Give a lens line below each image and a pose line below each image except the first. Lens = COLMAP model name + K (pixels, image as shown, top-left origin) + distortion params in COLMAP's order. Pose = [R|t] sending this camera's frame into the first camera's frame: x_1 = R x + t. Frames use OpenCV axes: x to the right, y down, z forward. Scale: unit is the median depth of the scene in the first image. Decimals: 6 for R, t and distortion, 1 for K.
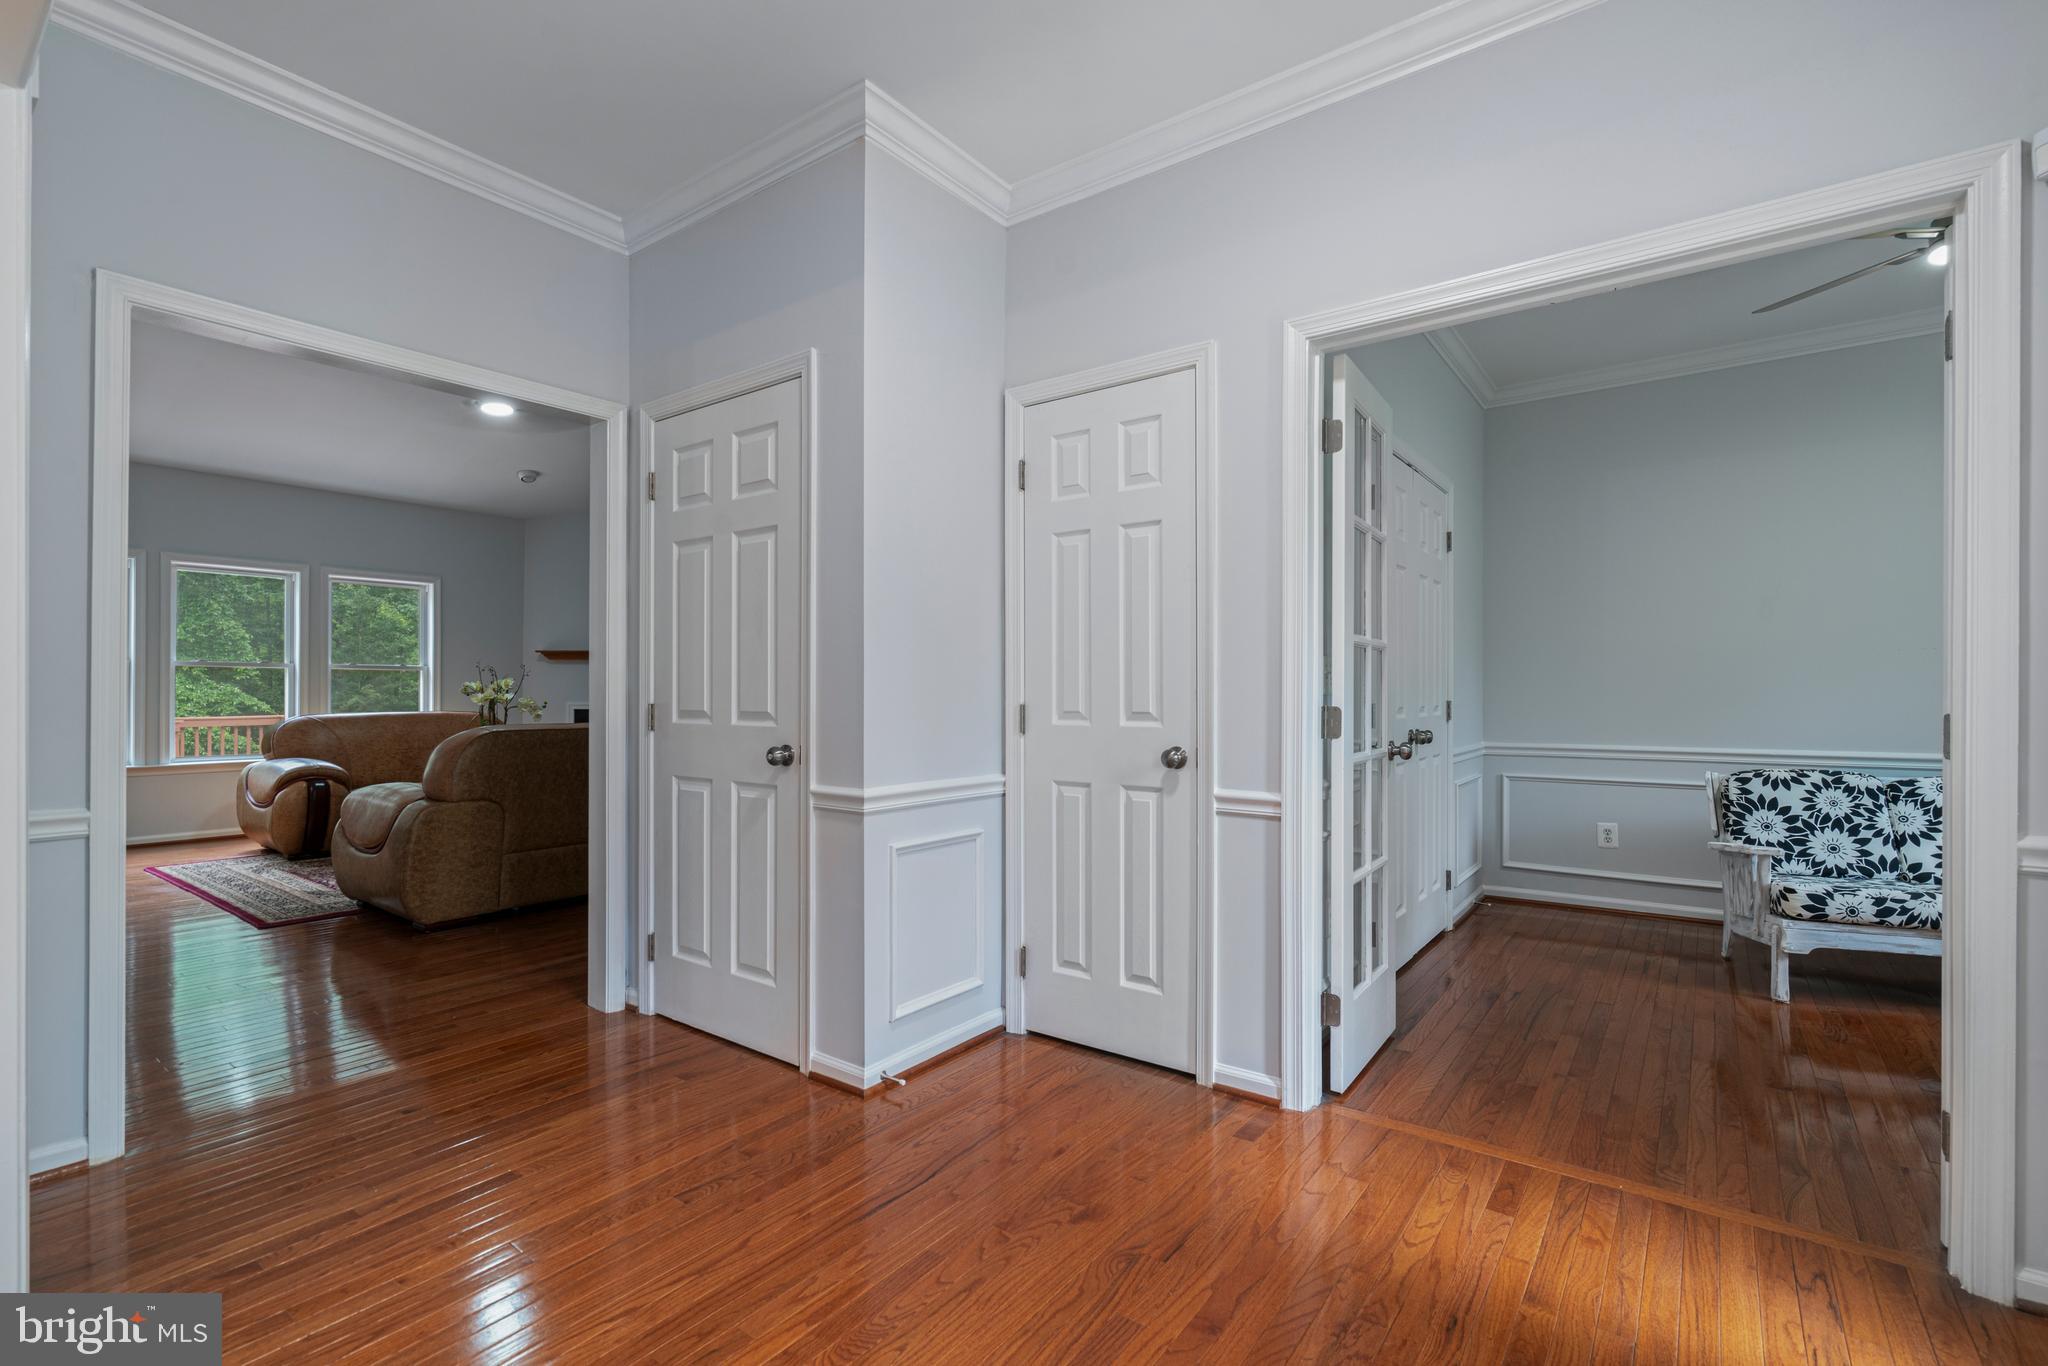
lens RADIAL K [[939.4, 0, 1029.0], [0, 939.4, 689.4], [0, 0, 1]] dist [-0.003001, 0.000261]
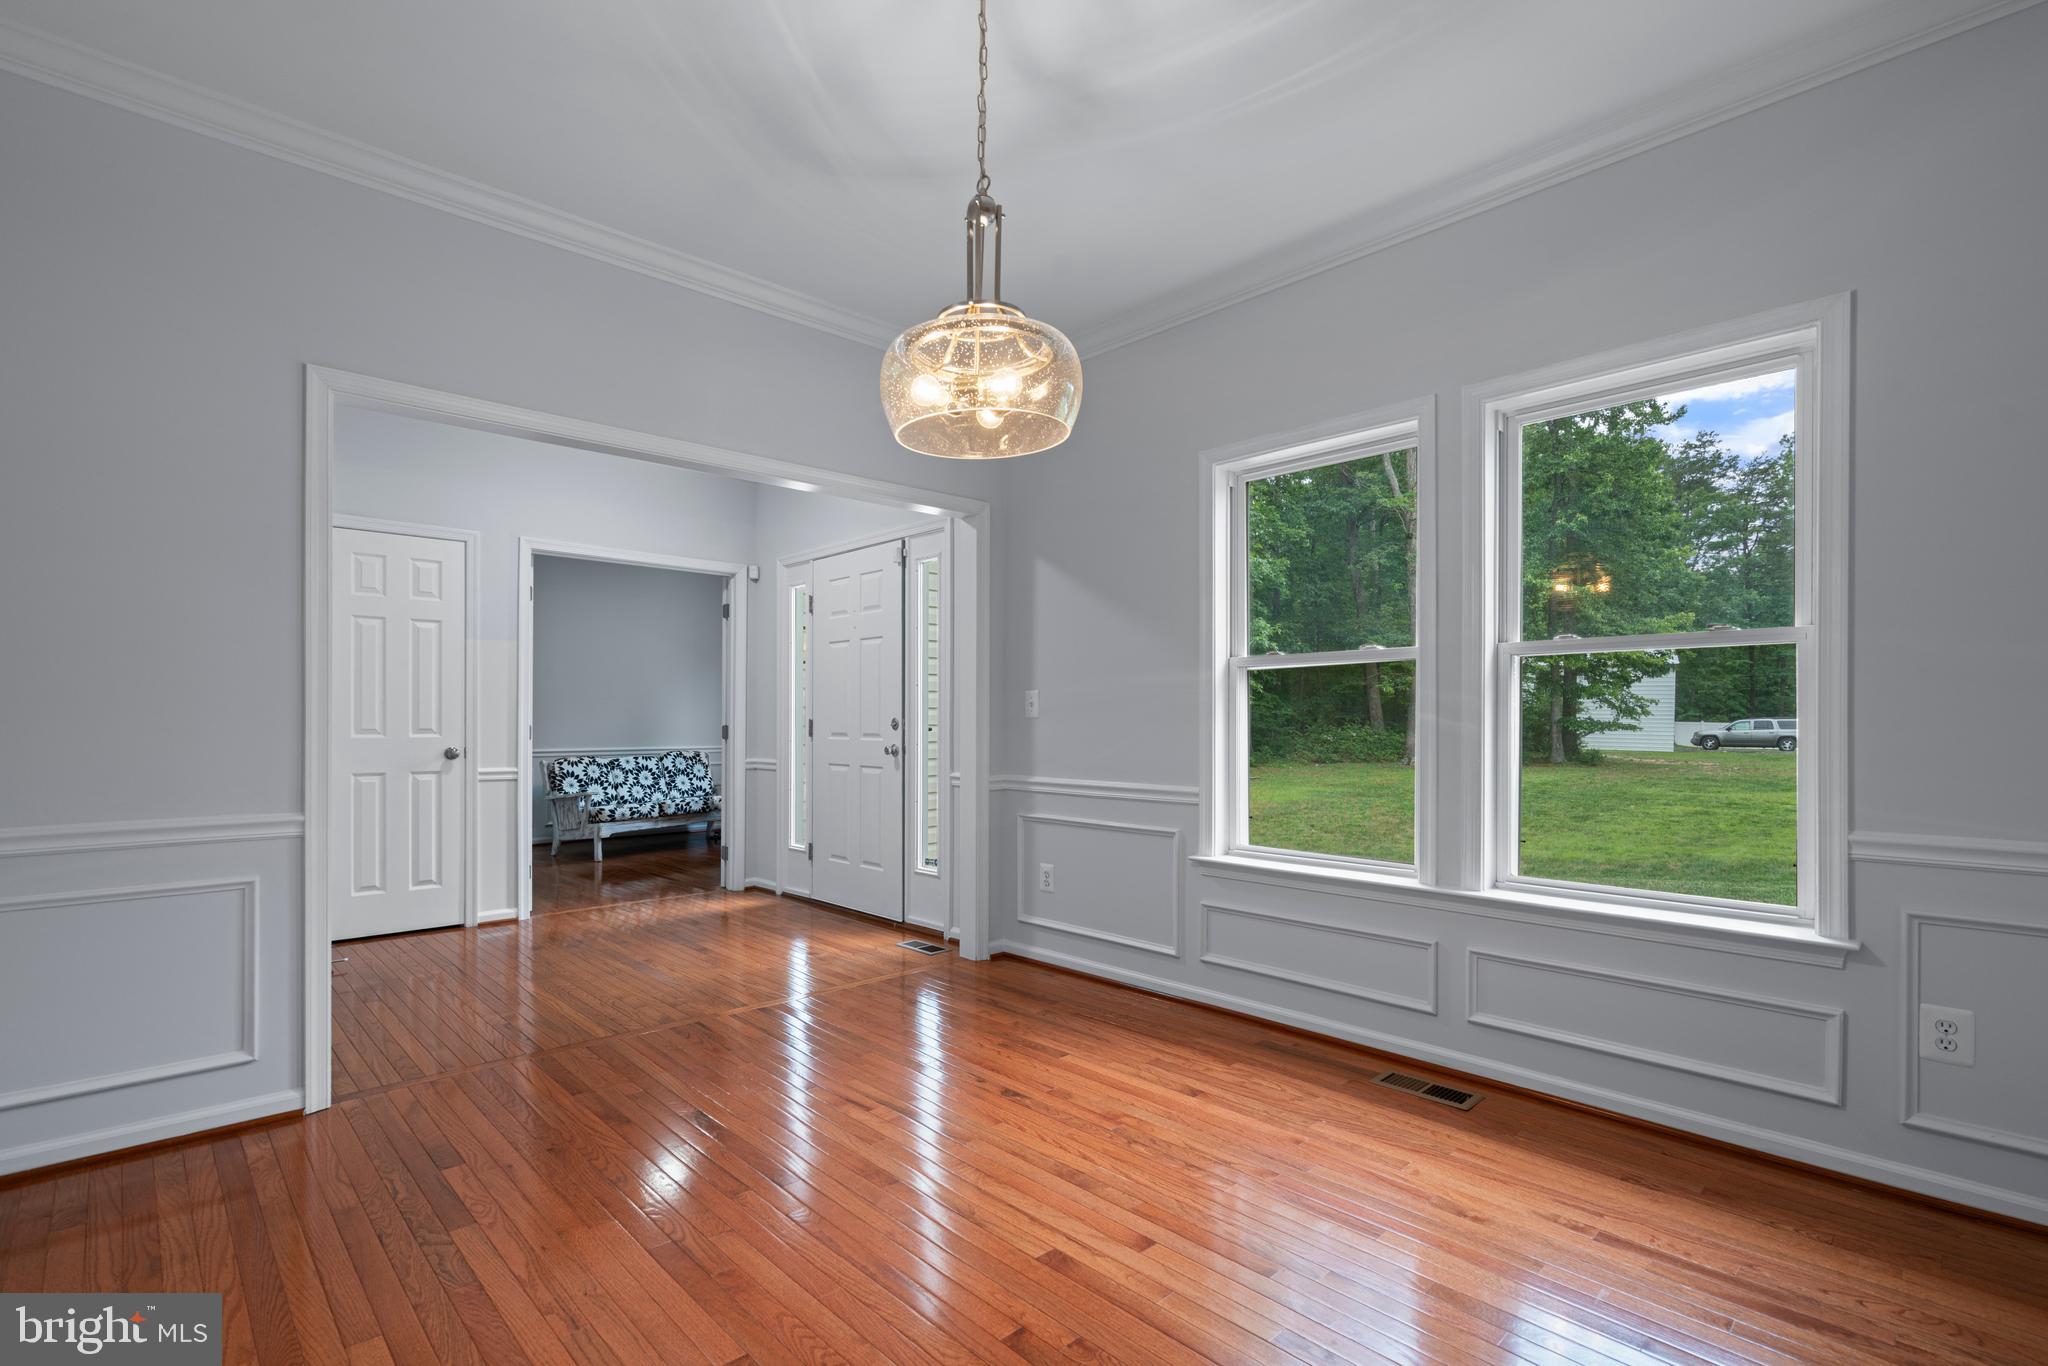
lens RADIAL K [[939.4, 0, 1004.5], [0, 939.4, 719.3], [0, 0, 1]] dist [-0.003001, 0.000261]
pose [[0.176107, 0.001093, 0.984370, -1.179623], [-0.003515, 0.999994, -0.000482, 0.003087], [-0.984365, -0.003375, 0.176110, -0.302591]]
